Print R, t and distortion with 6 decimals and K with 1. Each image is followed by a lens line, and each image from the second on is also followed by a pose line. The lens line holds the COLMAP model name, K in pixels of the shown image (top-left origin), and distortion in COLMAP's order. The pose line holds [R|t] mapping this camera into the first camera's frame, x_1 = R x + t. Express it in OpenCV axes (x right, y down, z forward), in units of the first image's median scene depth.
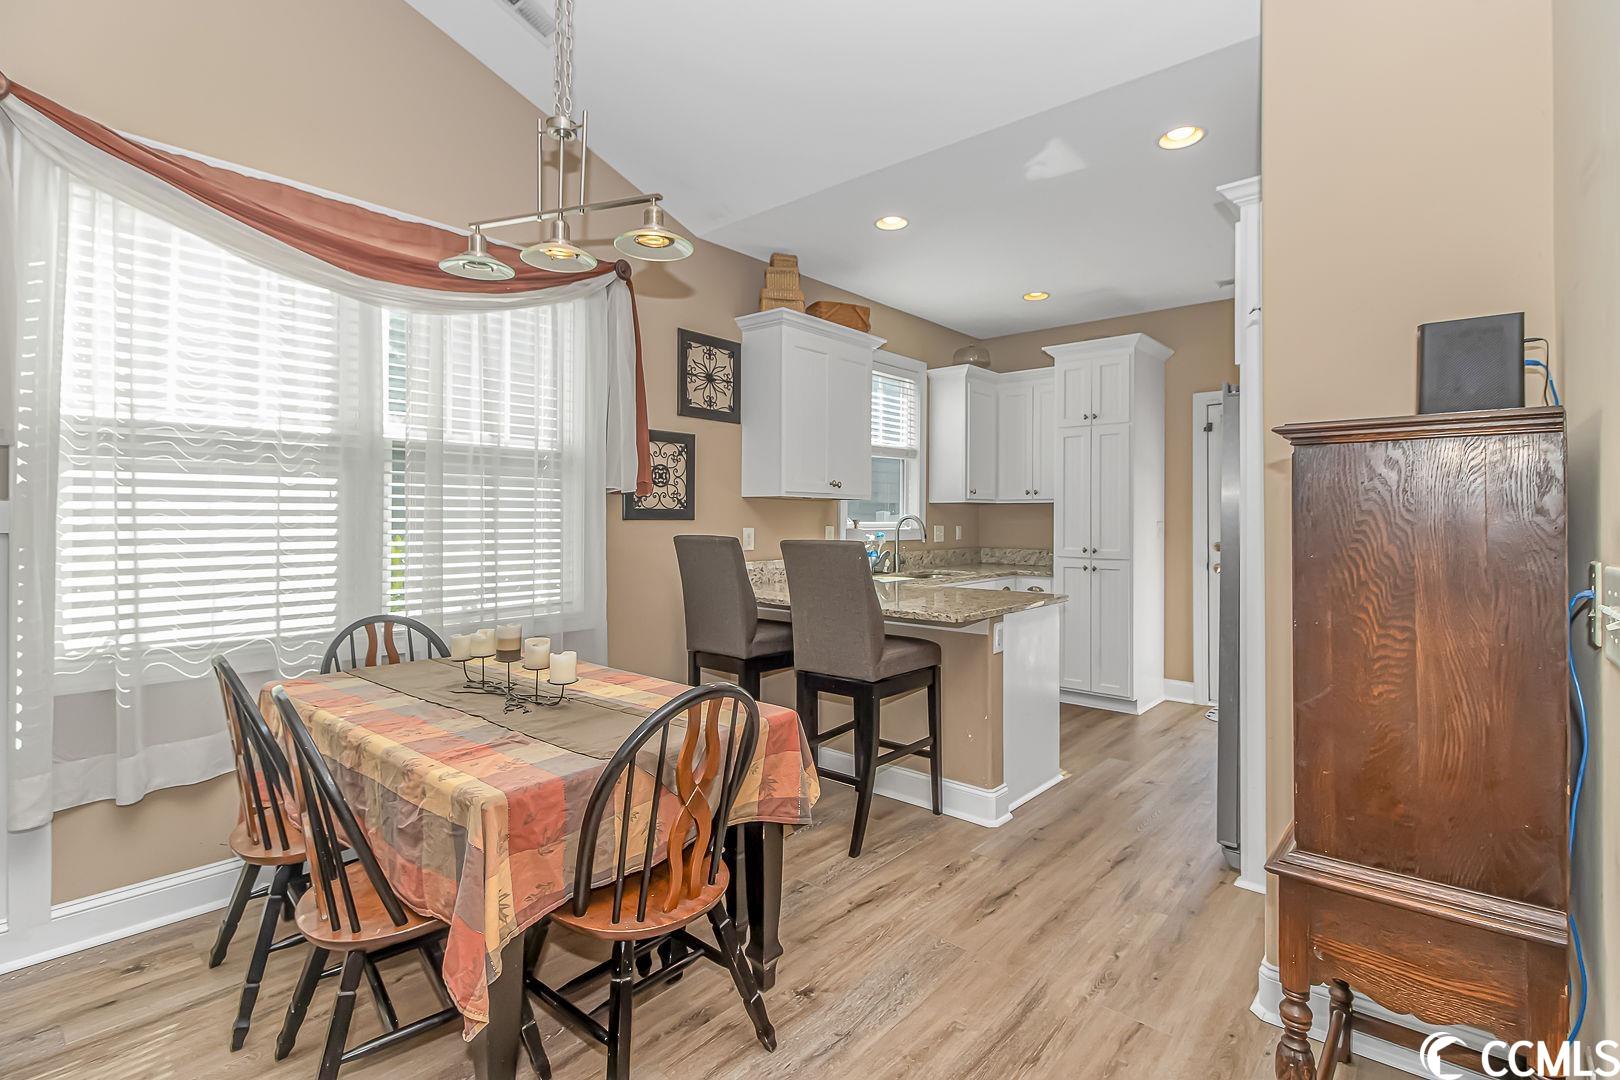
lens RADIAL K [[780.4, 0, 800.6], [0, 780.4, 520.2], [0, 0, 1]] dist [0.031786, -0.011723]
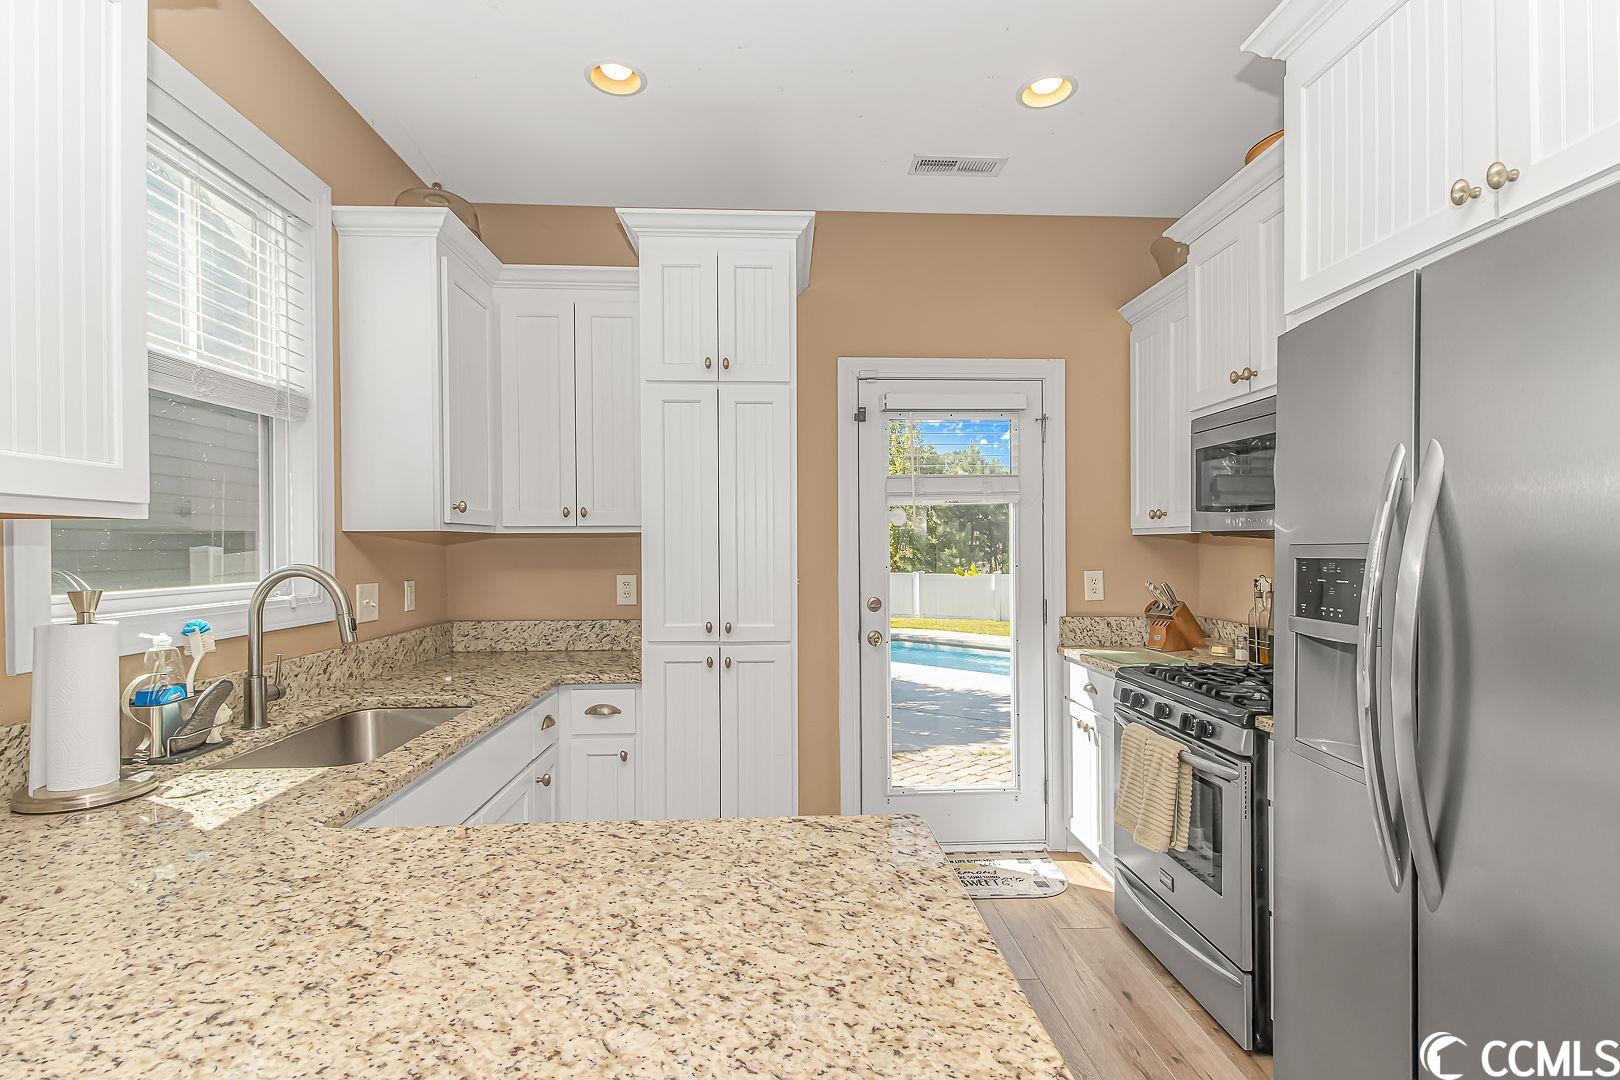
lens RADIAL K [[782.7, 0, 811.1], [0, 782.7, 553.0], [0, 0, 1]] dist [0.013634, -0.011174]
pose [[0.722056, -0.009658, 0.691768, 0.061095], [0.007642, 0.999953, 0.005985, -0.012408], [-0.691793, 0.000965, 0.722095, 0.588322]]
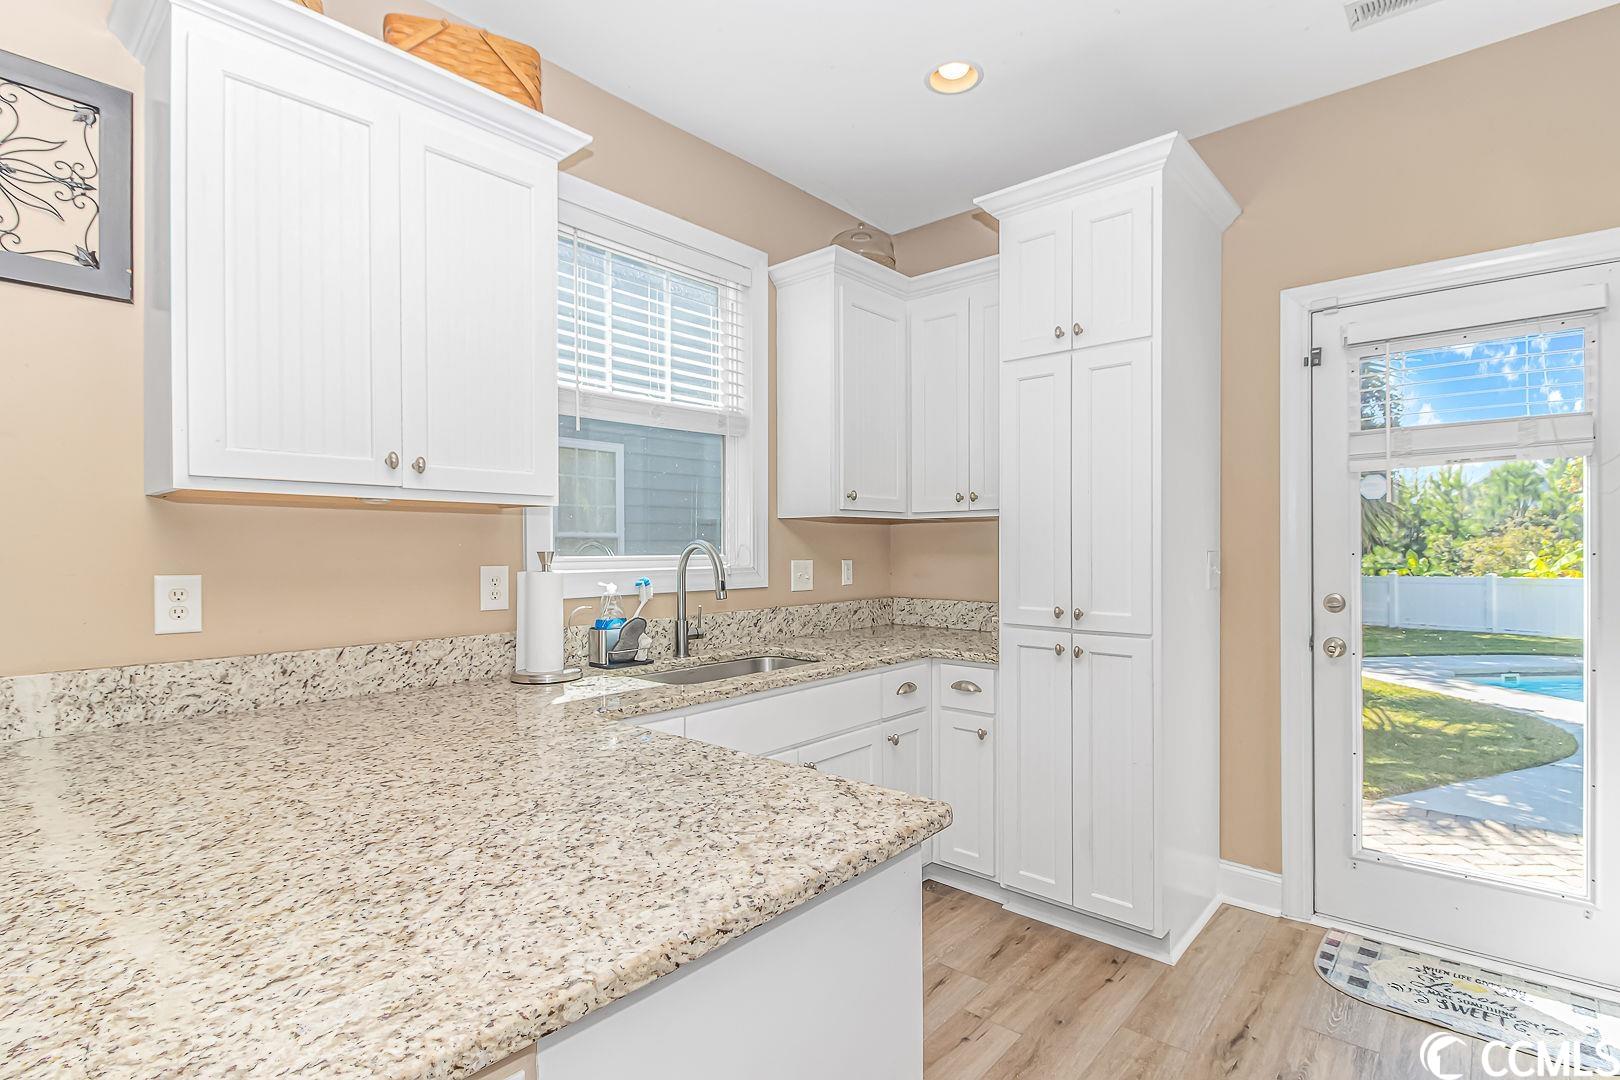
lens RADIAL K [[782.7, 0, 811.1], [0, 782.7, 553.0], [0, 0, 1]] dist [0.013634, -0.011174]
pose [[0.999926, -0.003078, -0.011772, 0.217442], [0.003156, 0.999973, 0.006632, -0.002018], [0.011752, -0.006669, 0.999909, 0.519546]]
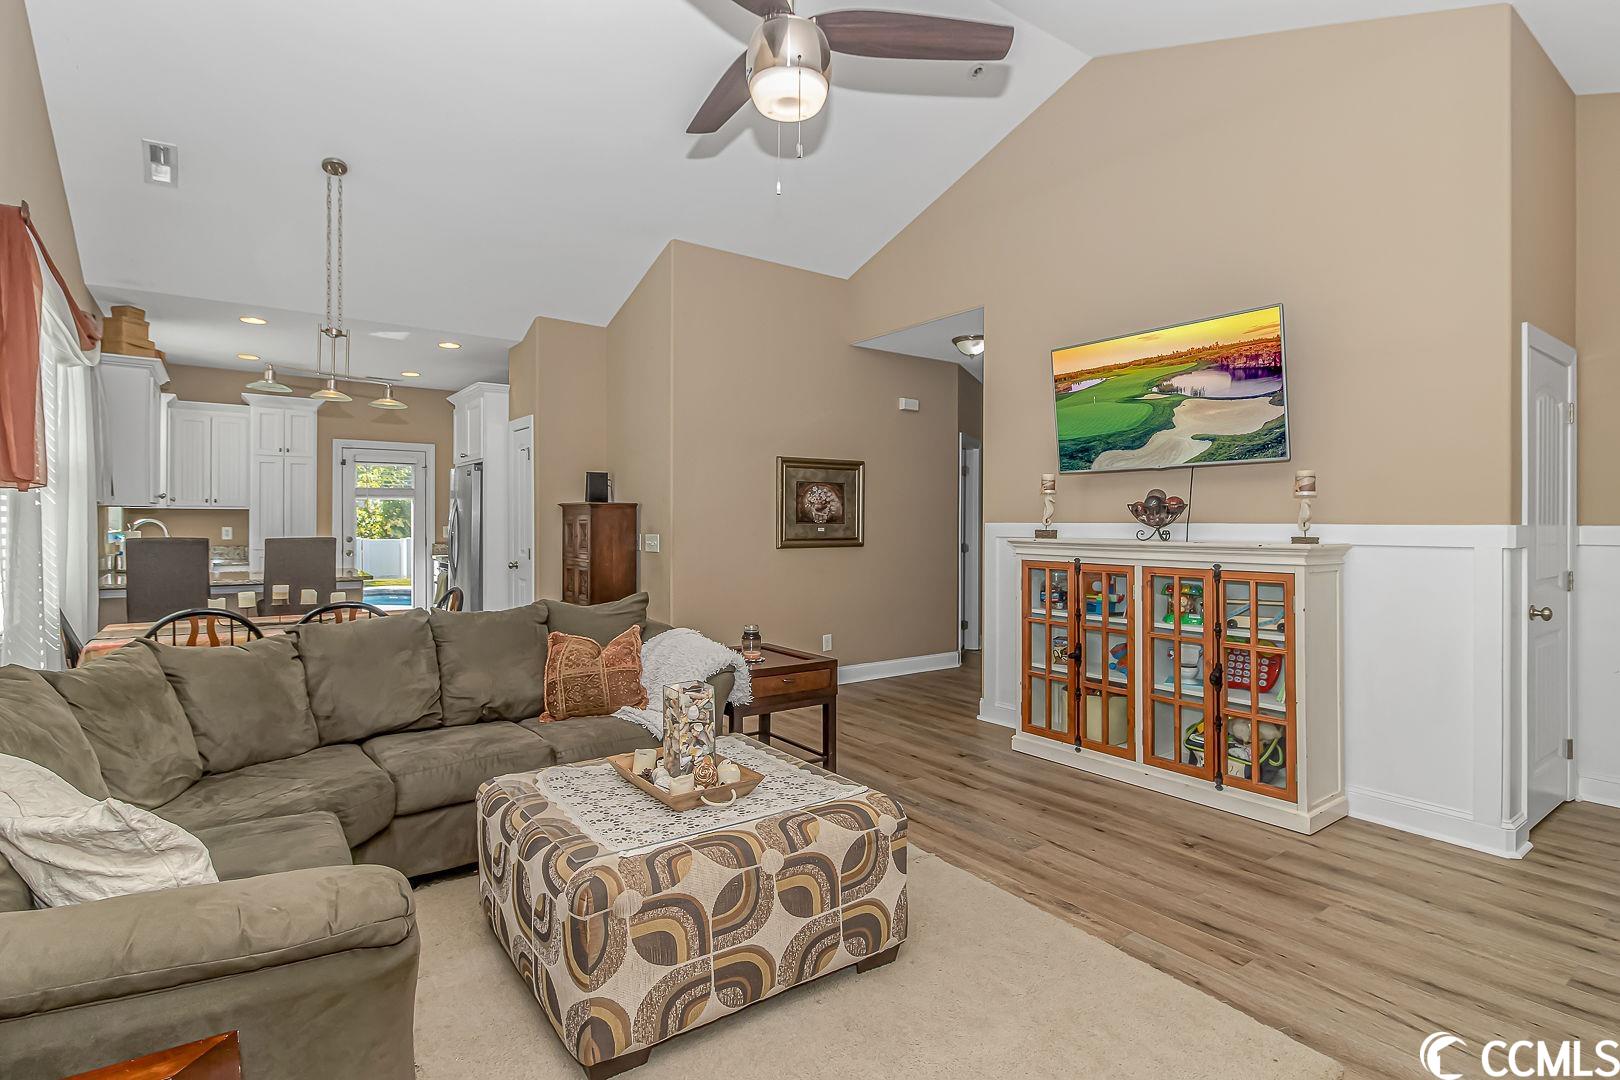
lens RADIAL K [[847.5, 0, 802.1], [0, 847.5, 520.2], [0, 0, 1]] dist [0.032265, -0.000164]
pose [[0.257696, -0.001430, 0.966225, -0.882423], [-0.000905, 0.999998, 0.001722, -0.008377], [-0.966226, -0.001318, 0.257694, -0.304042]]
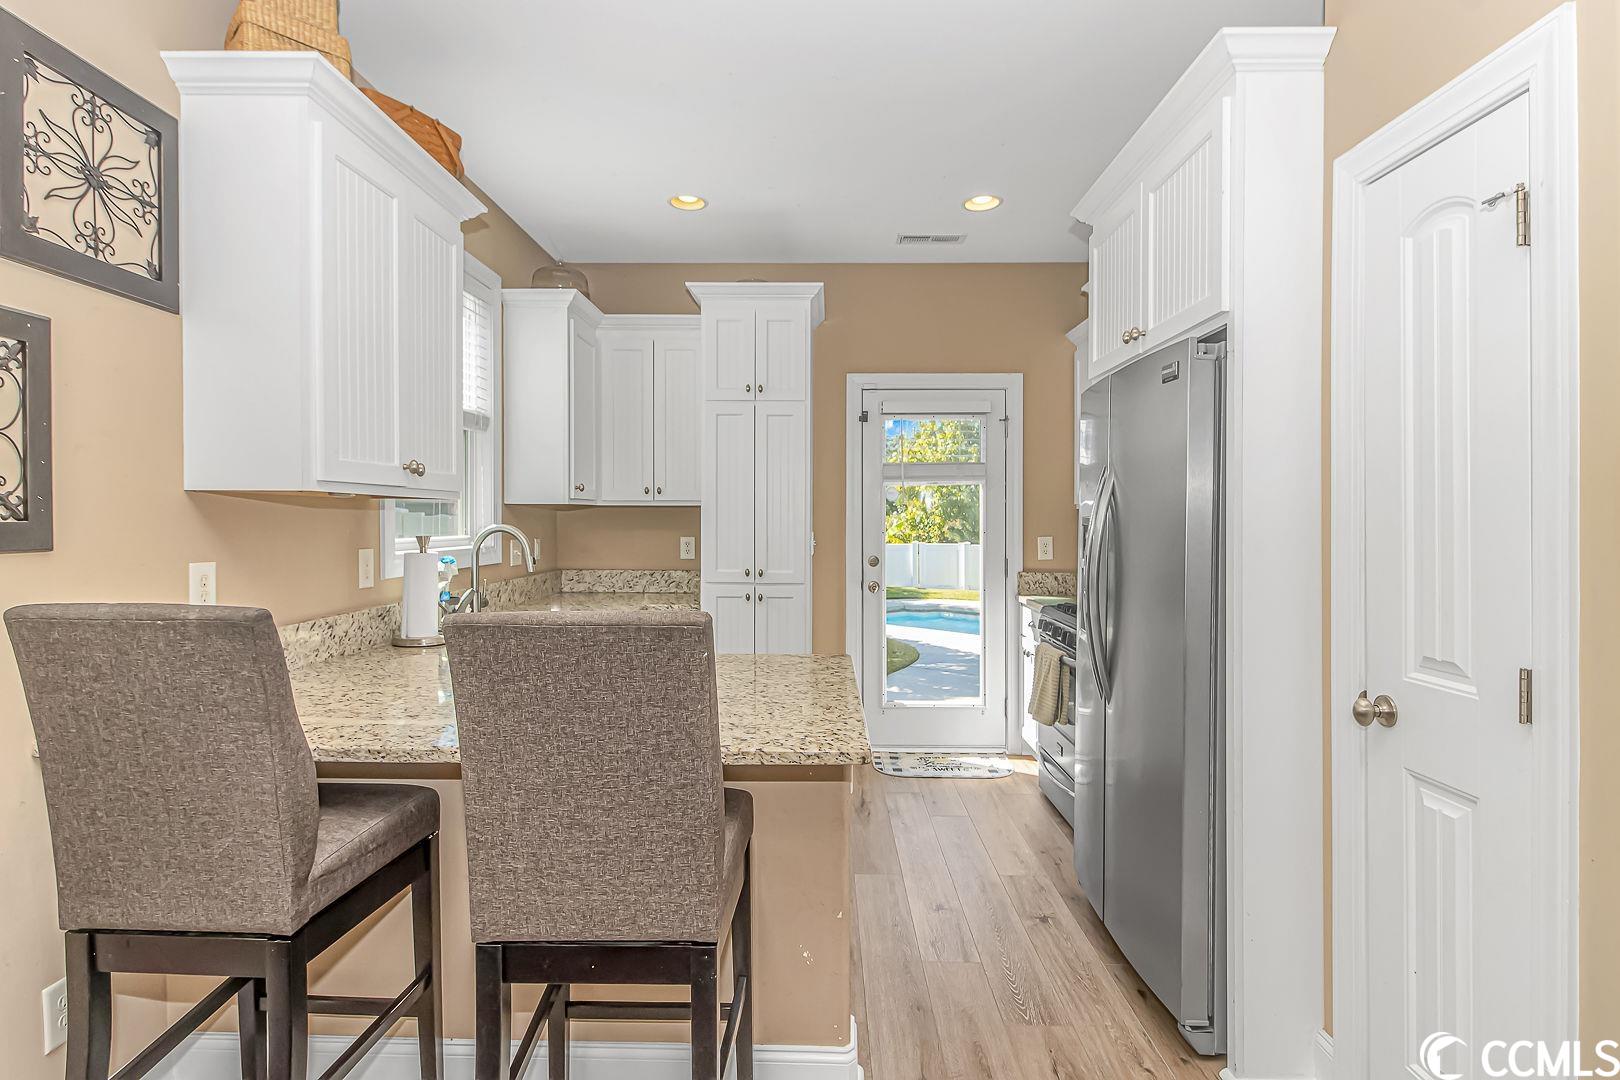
lens RADIAL K [[847.5, 0, 802.1], [0, 847.5, 520.2], [0, 0, 1]] dist [0.032265, -0.000164]
pose [[0.772067, -0.001004, 0.635540, -0.095436], [-0.000068, 0.999999, 0.001663, -0.011447], [-0.635541, -0.001327, 0.772066, 0.362882]]
